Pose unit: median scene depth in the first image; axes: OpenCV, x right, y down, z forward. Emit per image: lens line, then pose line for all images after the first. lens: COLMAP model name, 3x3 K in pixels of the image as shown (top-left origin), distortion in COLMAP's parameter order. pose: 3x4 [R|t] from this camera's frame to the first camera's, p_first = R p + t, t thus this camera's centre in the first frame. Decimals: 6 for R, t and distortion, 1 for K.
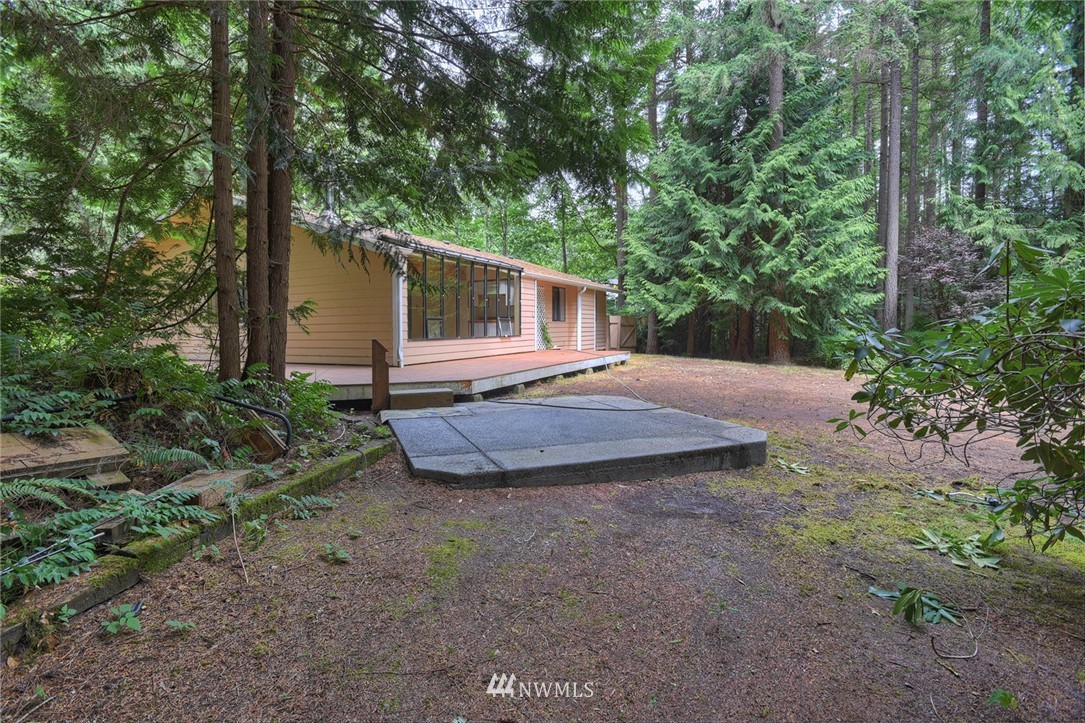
lens RADIAL K [[515.7, 0, 542.5], [0, 515.7, 361.5], [0, 0, 1]] dist [-0.089669, 0.000140]
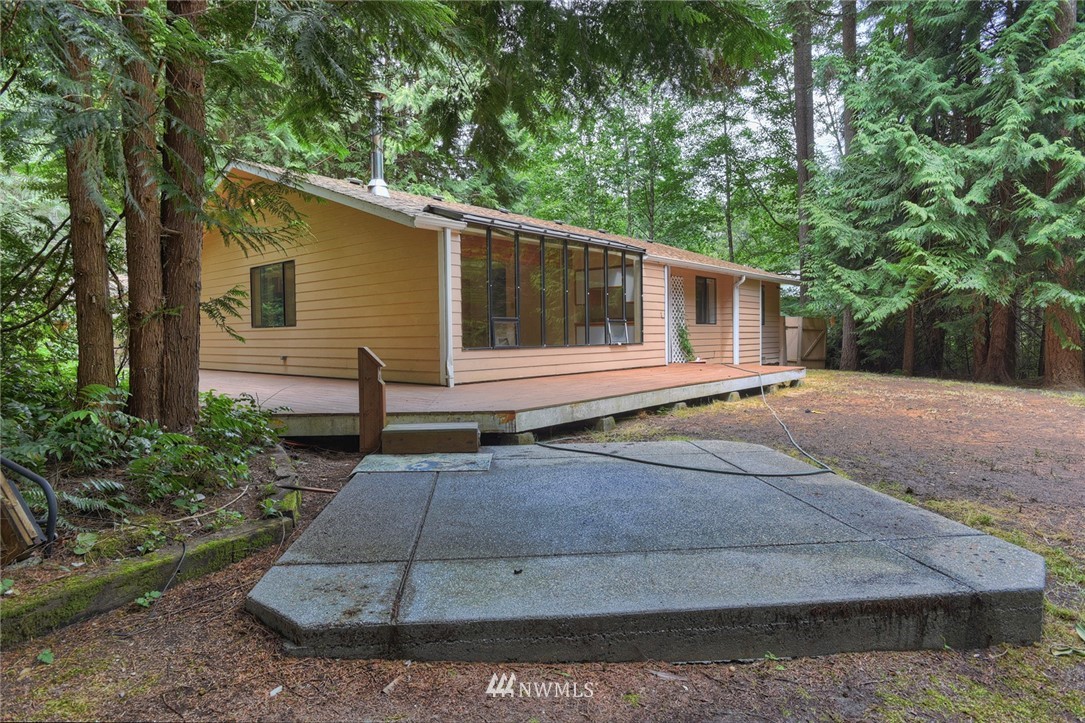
lens RADIAL K [[631.5, 0, 542.0], [0, 631.5, 356.0], [0, 0, 1]] dist [-0.056166, 0.032431]
pose [[0.965834, 0.006568, -0.259079, 0.044384], [-0.014607, 0.999469, -0.029116, -0.004634], [0.258750, 0.031906, 0.965417, 0.101193]]
